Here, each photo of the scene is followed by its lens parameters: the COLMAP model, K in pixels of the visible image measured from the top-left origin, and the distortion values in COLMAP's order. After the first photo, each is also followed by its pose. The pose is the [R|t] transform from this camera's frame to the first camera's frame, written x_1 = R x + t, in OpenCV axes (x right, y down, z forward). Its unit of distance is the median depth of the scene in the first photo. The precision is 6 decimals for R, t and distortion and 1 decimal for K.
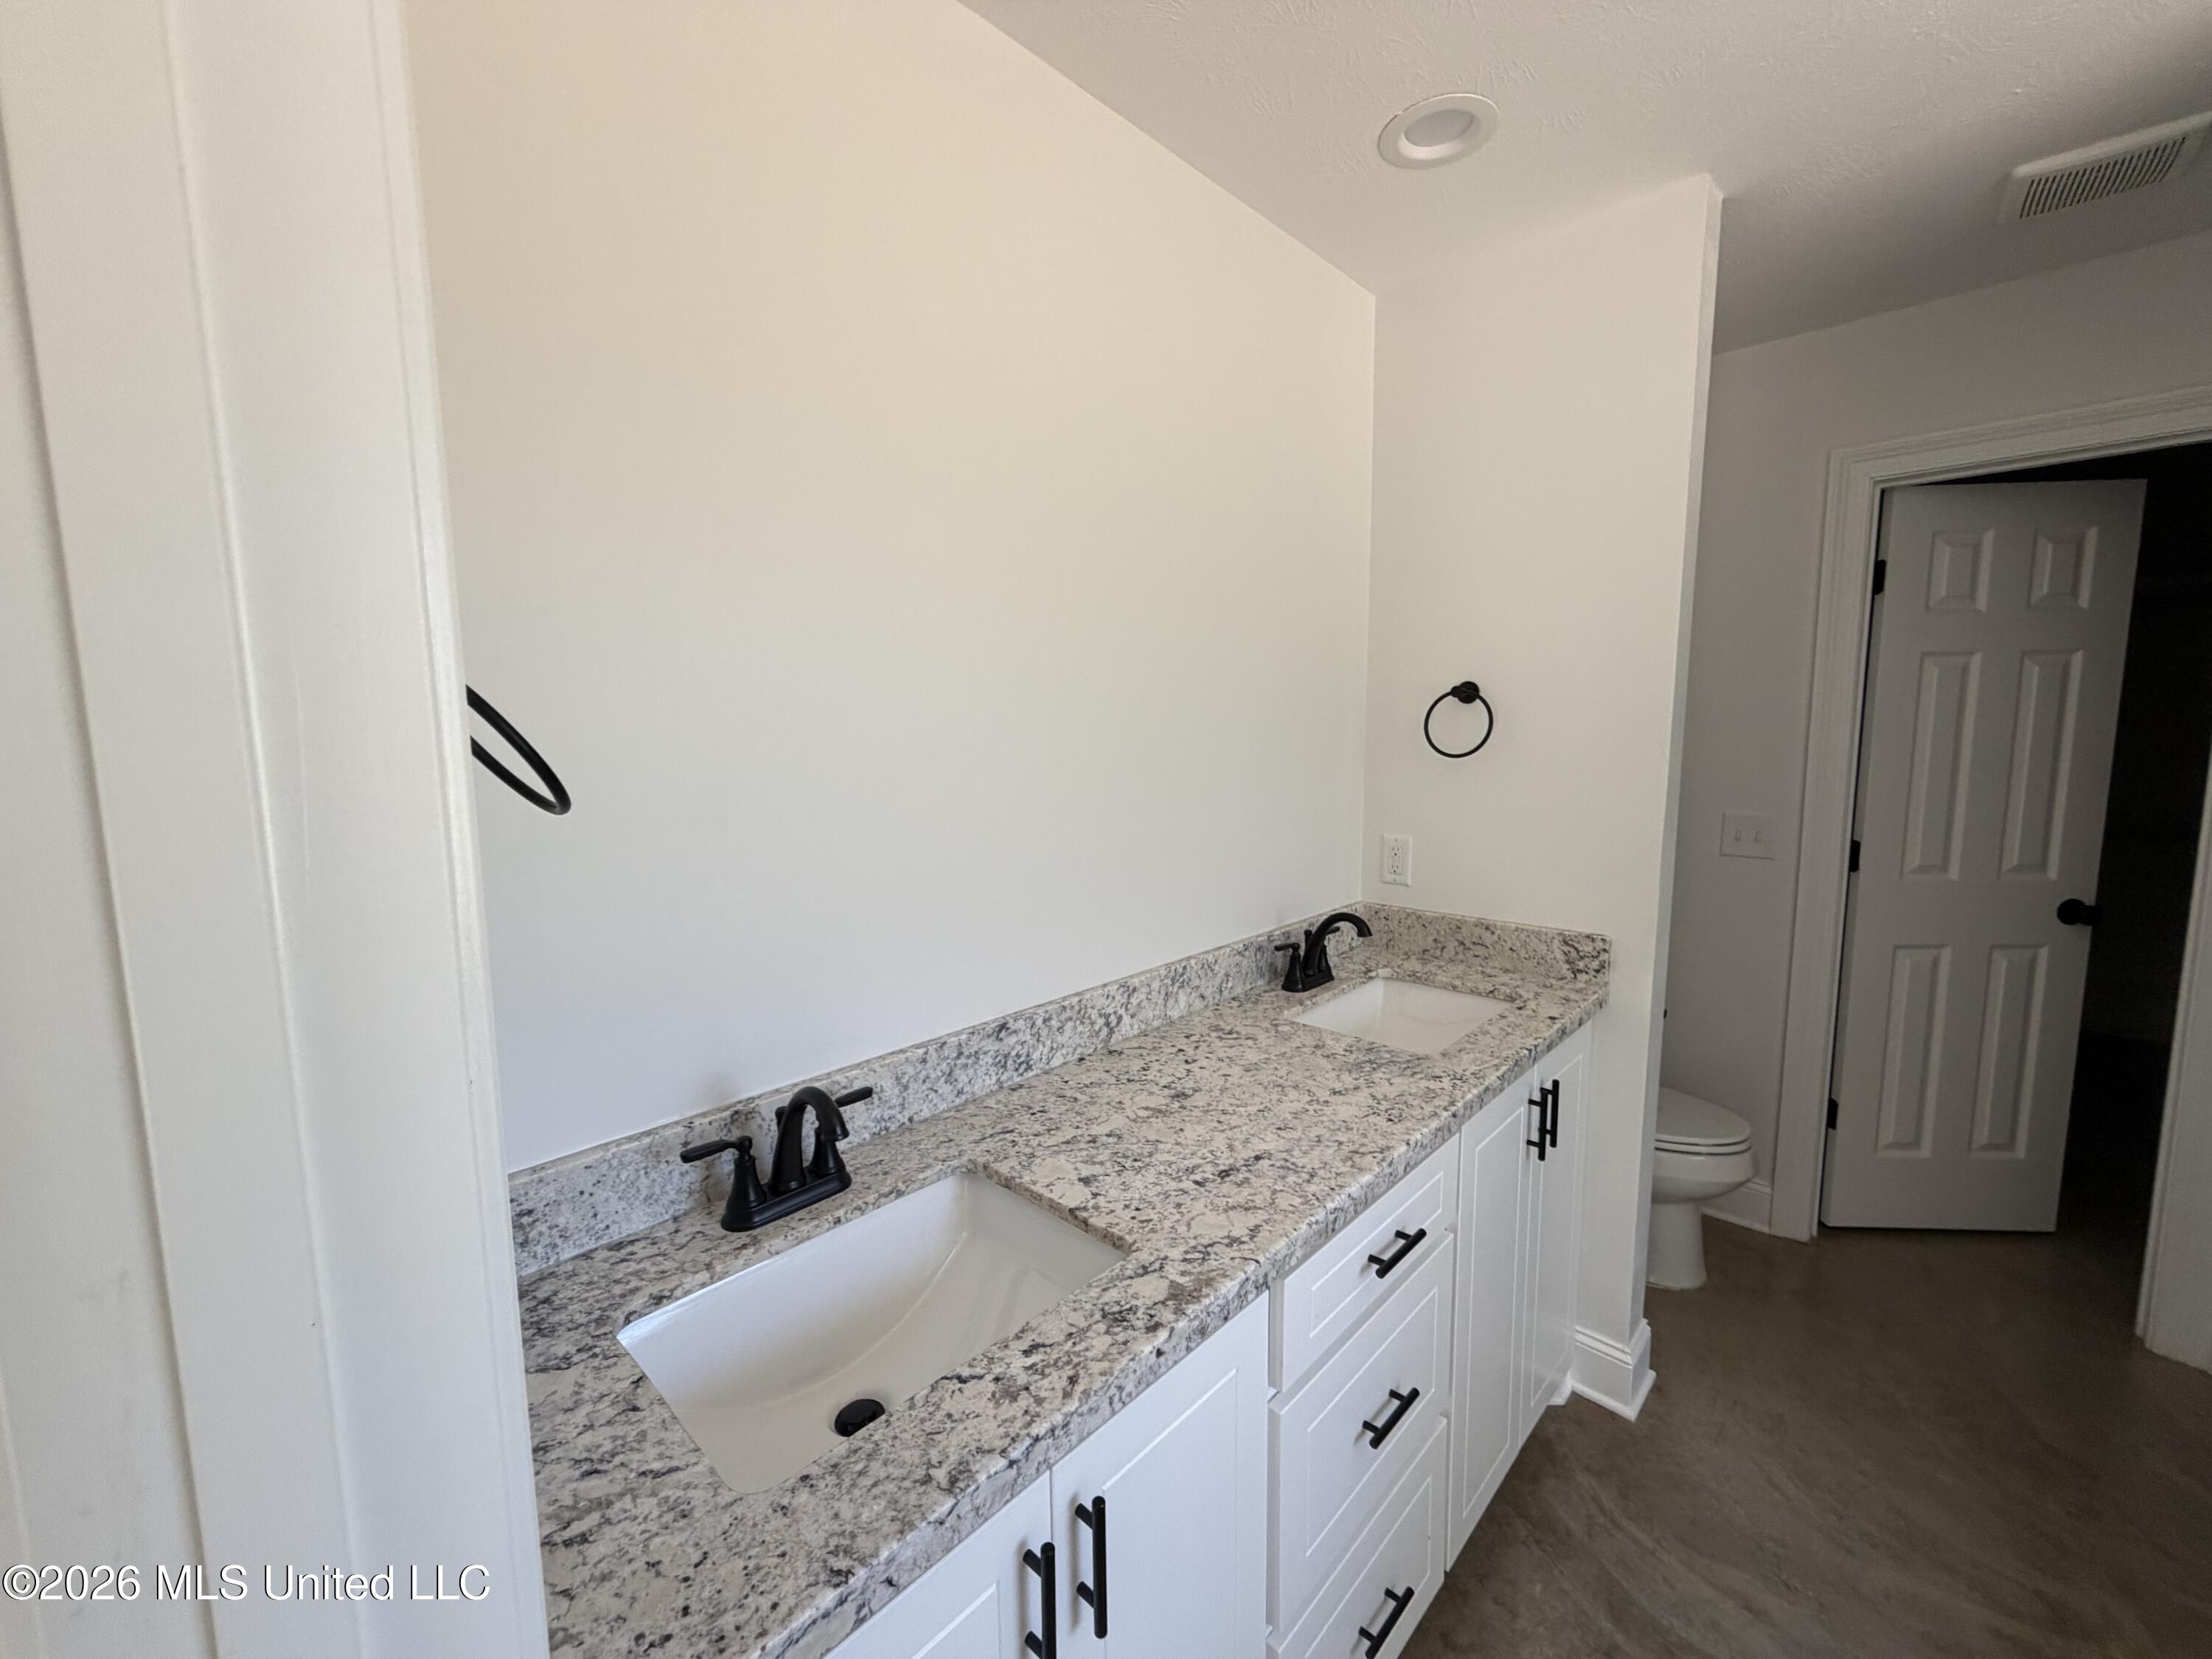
lens RADIAL K [[882.0, 0, 1102.5], [0, 882.0, 825.9], [0, 0, 1]] dist [-0.000223, 0.000168]
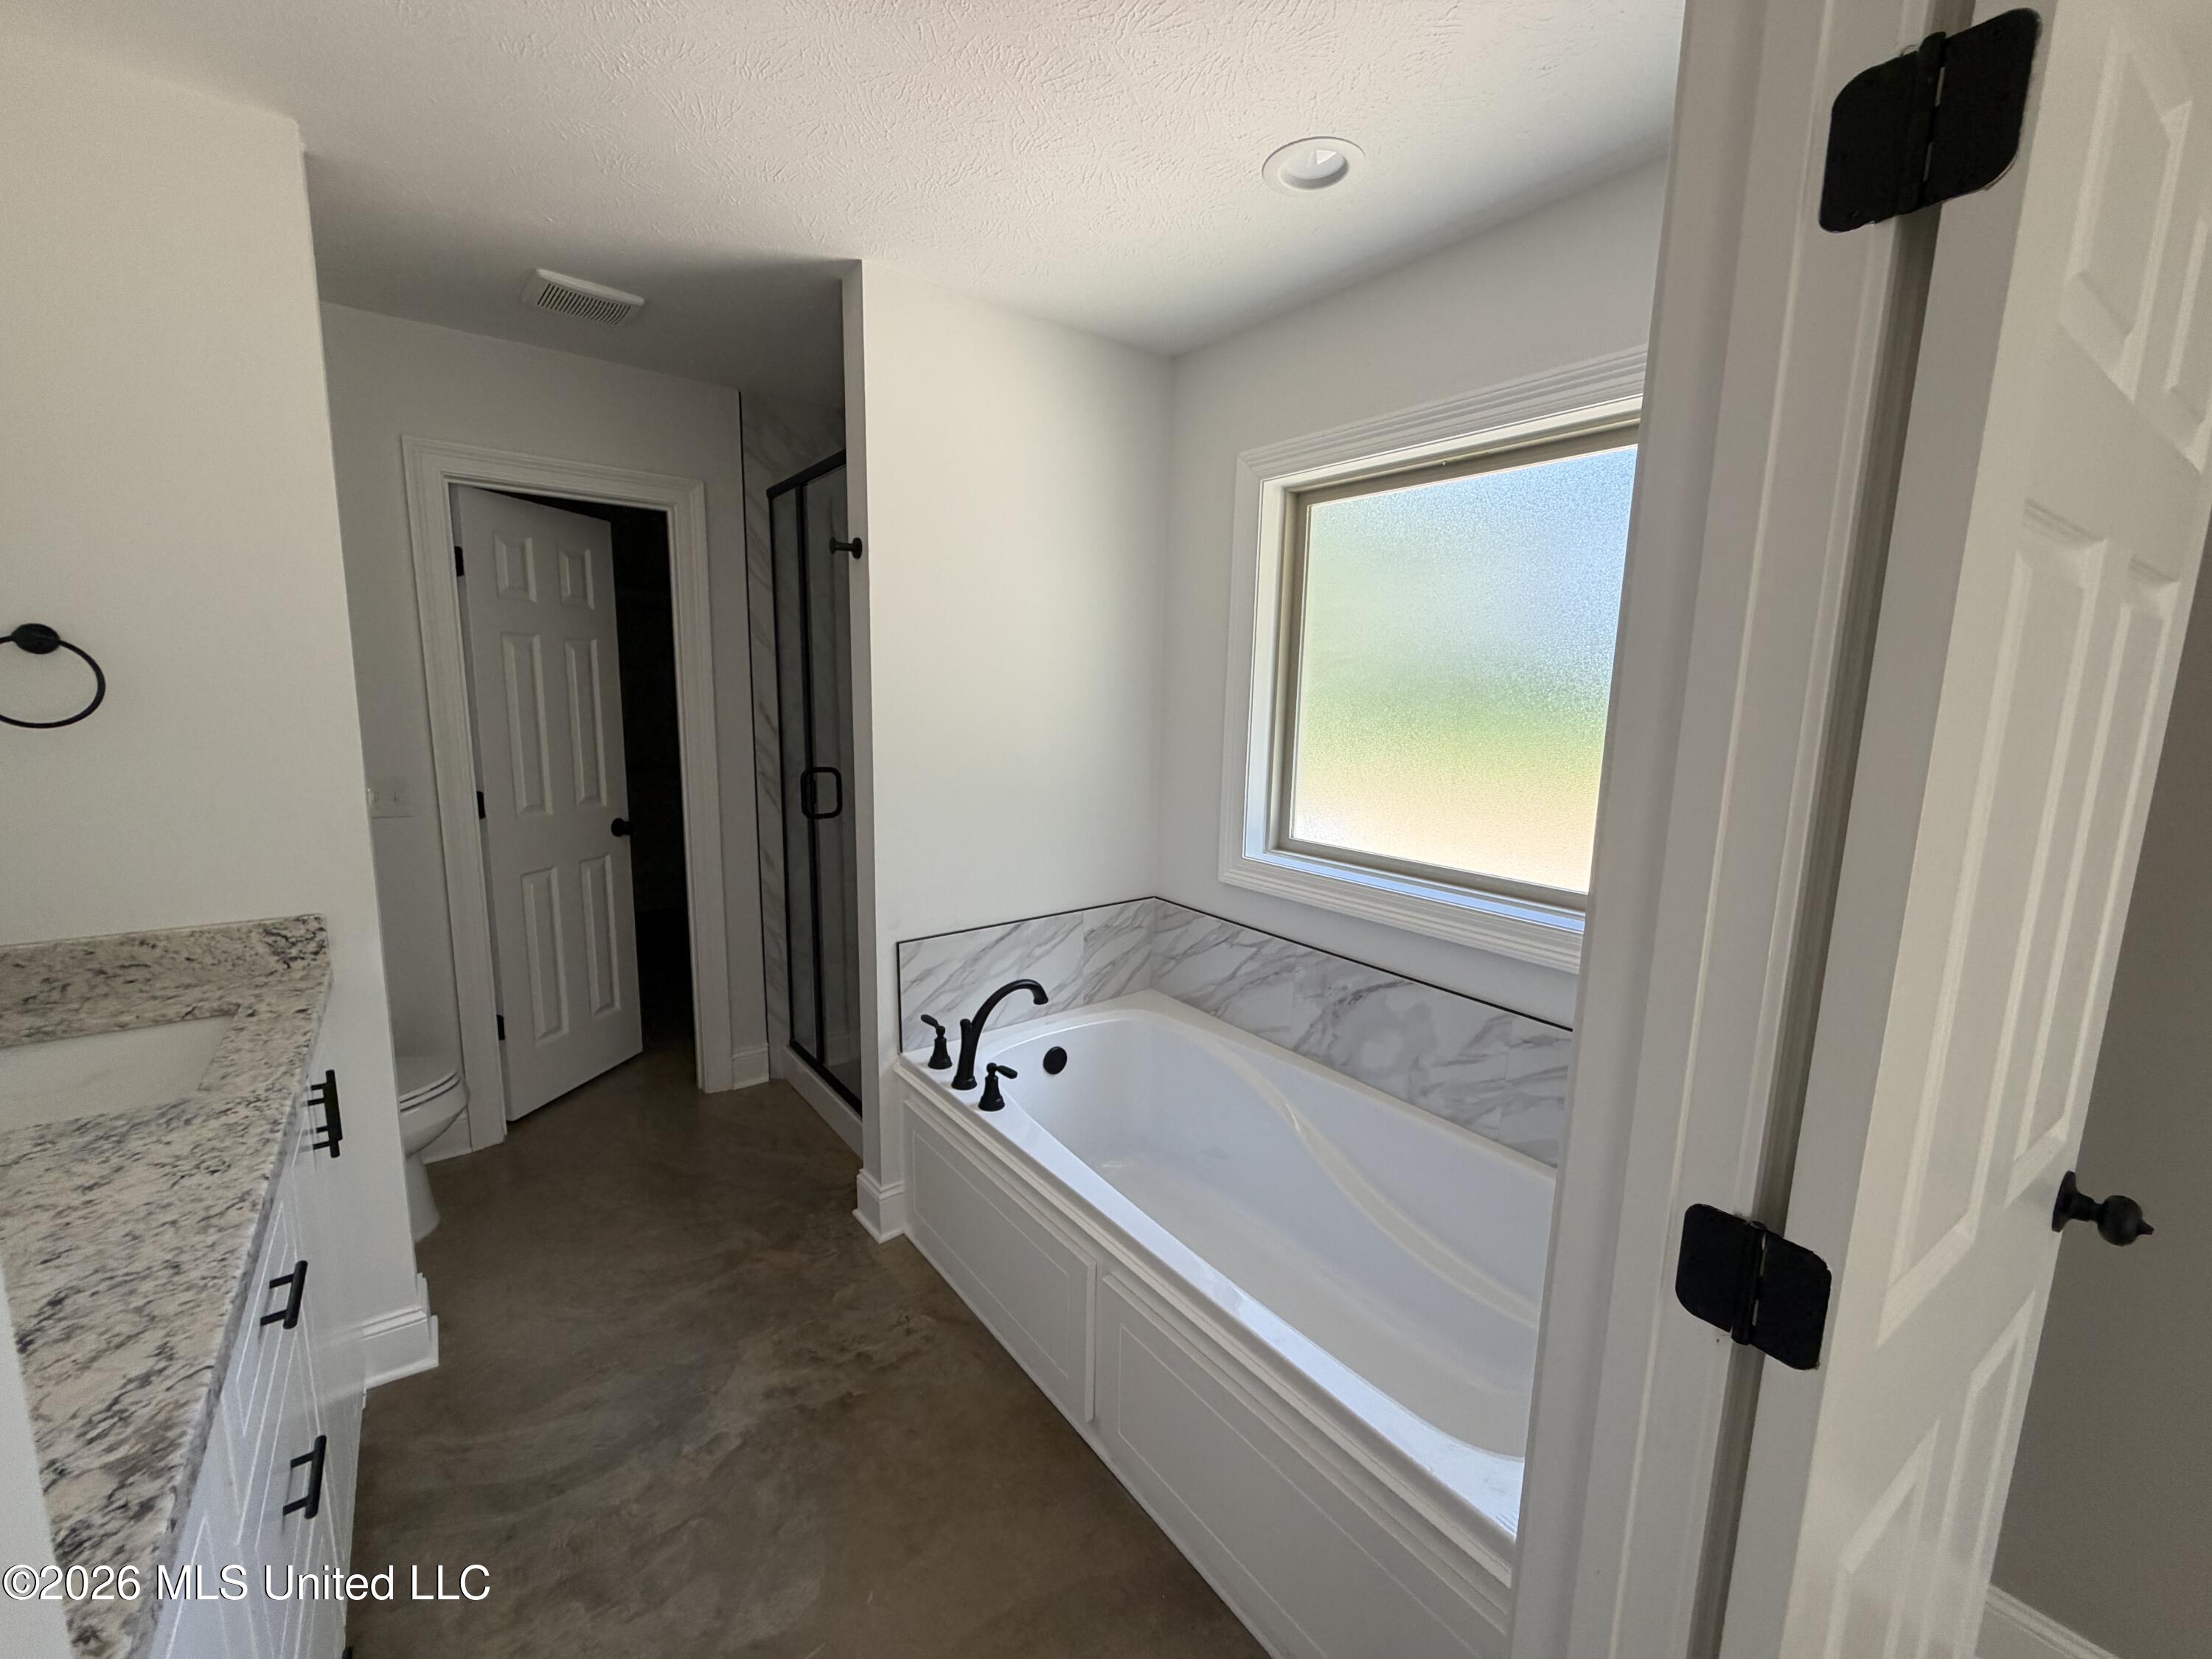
lens RADIAL K [[882.0, 0, 1102.5], [0, 882.0, 825.9], [0, 0, 1]] dist [-0.000223, 0.000168]
pose [[0.147993, -0.132231, 0.980109, -0.207642], [0.089333, 0.988758, 0.119909, -0.005774], [-0.984946, 0.069810, 0.158141, 0.023562]]
